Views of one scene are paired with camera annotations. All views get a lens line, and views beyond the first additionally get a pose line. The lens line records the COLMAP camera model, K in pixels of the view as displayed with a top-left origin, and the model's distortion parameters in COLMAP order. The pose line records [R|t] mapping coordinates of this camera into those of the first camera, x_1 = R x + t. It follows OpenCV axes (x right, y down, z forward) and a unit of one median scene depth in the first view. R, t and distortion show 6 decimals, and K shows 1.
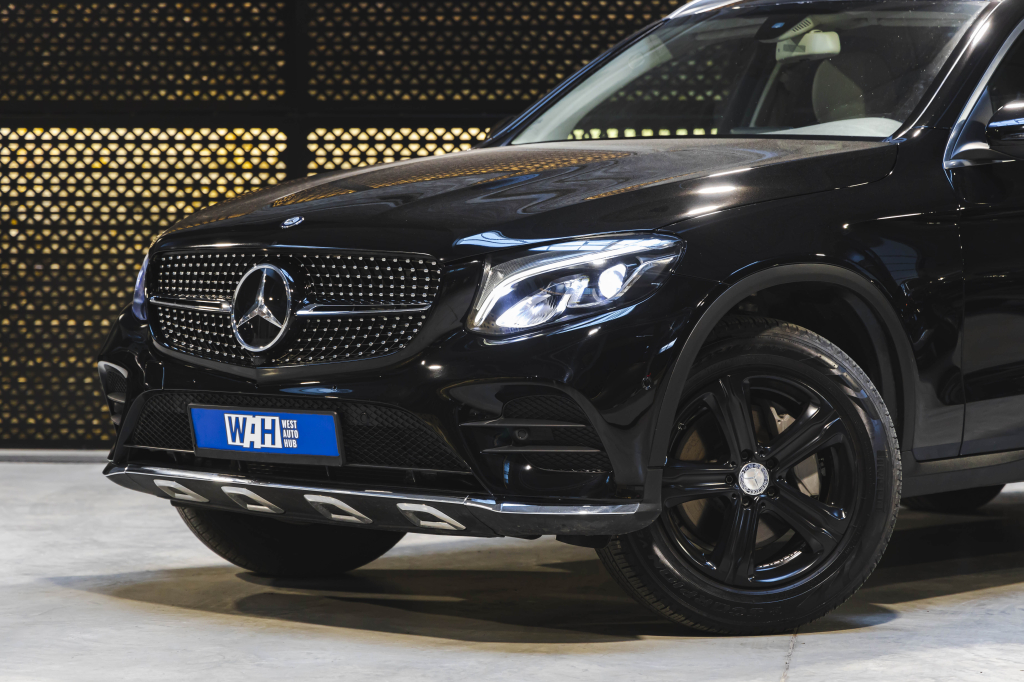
lens RADIAL K [[2962.9, 0, 512.7], [0, 2962.9, 341.4], [0, 0, 1]] dist [0.008707, 0.000000]
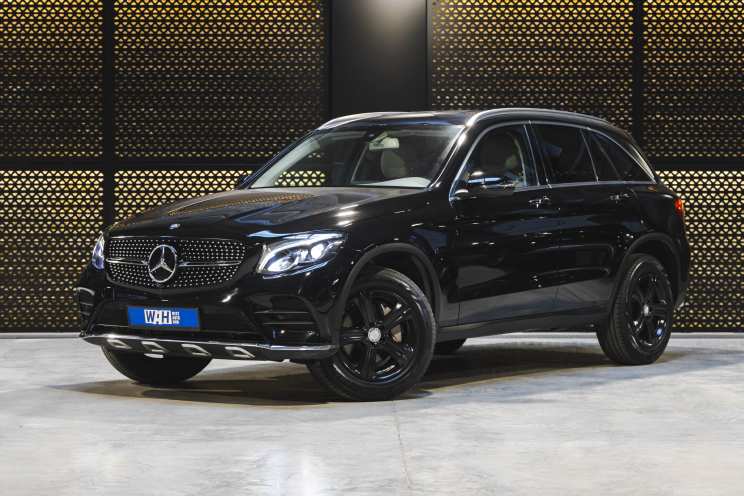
lens RADIAL K [[1692.0, 0, 371.6], [0, 1692.0, 247.0], [0, 0, 1]] dist [0.049523, 0.000000]
pose [[0.991628, -0.005431, 0.129014, -0.090125], [0.007465, 0.999855, -0.015288, -0.002676], [-0.128913, 0.016123, 0.991525, -0.320198]]
